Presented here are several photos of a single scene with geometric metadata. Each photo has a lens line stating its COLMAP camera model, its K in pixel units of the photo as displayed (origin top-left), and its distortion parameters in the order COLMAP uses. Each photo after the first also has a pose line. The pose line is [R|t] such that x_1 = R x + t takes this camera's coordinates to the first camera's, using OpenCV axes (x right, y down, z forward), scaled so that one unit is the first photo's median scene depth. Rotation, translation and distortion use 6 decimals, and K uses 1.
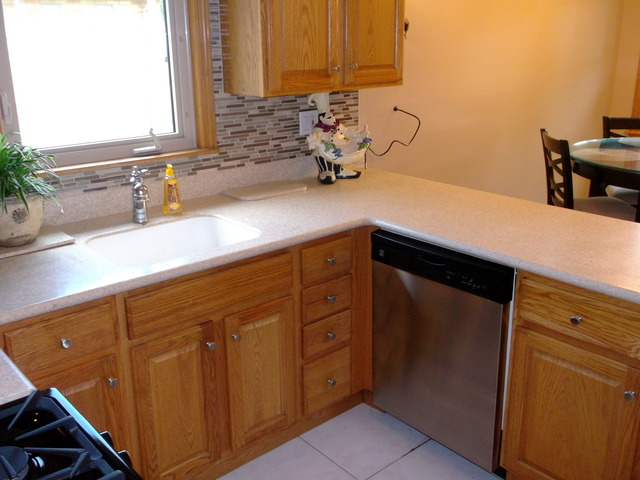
lens RADIAL K [[633.6, 0, 312.4], [0, 633.6, 238.2], [0, 0, 1]] dist [0.002429, 0.026452]
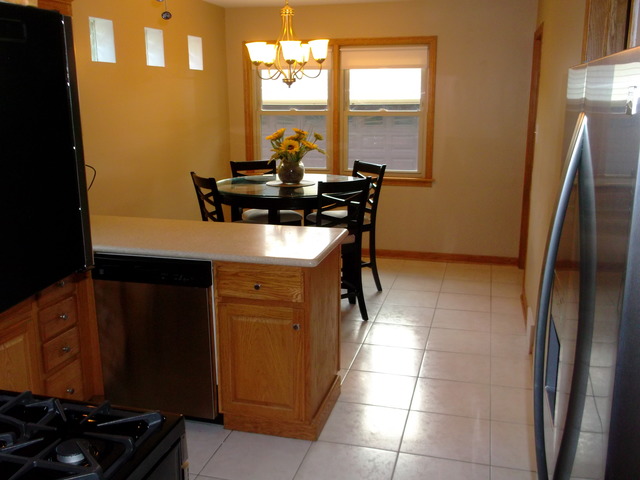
lens RADIAL K [[633.6, 0, 312.4], [0, 633.6, 238.2], [0, 0, 1]] dist [0.002429, 0.026452]
pose [[0.827421, -0.113907, 0.549910, -0.223003], [0.165880, 0.985094, -0.045543, 0.083866], [-0.536525, 0.128902, 0.833982, -0.255209]]
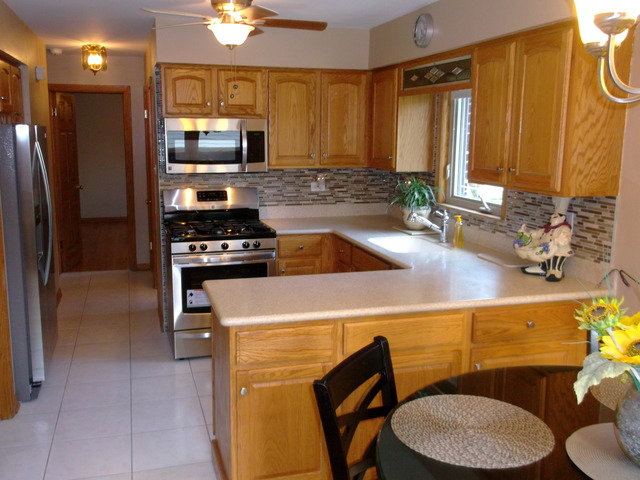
lens RADIAL K [[633.6, 0, 312.4], [0, 633.6, 238.2], [0, 0, 1]] dist [0.002429, 0.026452]
pose [[-0.413470, 0.163699, -0.895681, 1.478235], [-0.279594, 0.913353, 0.295997, -0.464075], [0.866527, 0.372813, -0.331875, 1.301330]]
